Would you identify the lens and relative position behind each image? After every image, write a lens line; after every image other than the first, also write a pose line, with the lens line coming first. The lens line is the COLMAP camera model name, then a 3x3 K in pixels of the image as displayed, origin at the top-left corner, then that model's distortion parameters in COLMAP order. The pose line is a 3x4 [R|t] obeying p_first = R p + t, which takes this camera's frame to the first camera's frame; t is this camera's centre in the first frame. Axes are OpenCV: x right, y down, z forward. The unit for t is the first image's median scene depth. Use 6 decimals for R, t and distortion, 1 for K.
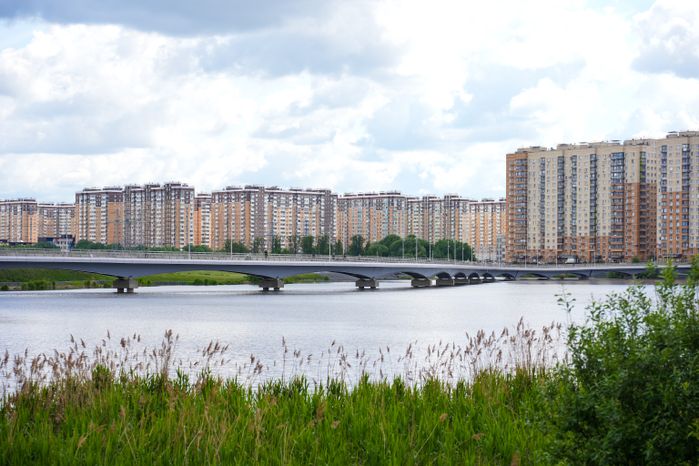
lens RADIAL K [[1549.6, 0, 386.9], [0, 1549.6, 216.4], [0, 0, 1]] dist [-0.067805, 0.000000]
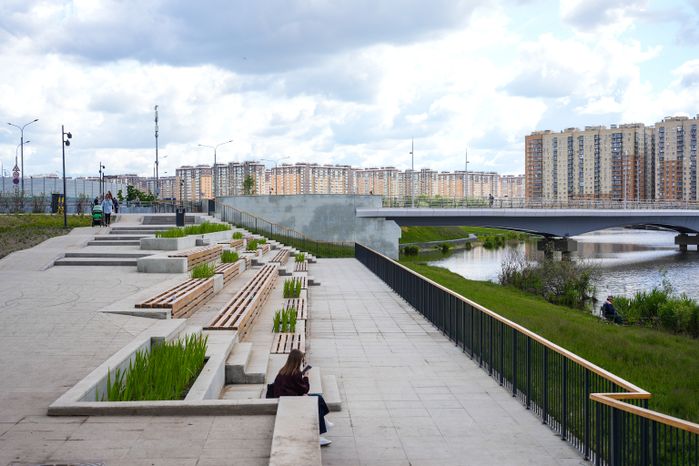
lens RADIAL K [[942.6, 0, 367.5], [0, 942.6, 208.6], [0, 0, 1]] dist [0.001584, 0.000000]
pose [[0.997429, -0.011157, 0.070793, -0.133164], [0.009469, 0.999664, 0.024132, 0.003819], [-0.071039, -0.023400, 0.997199, 0.166374]]
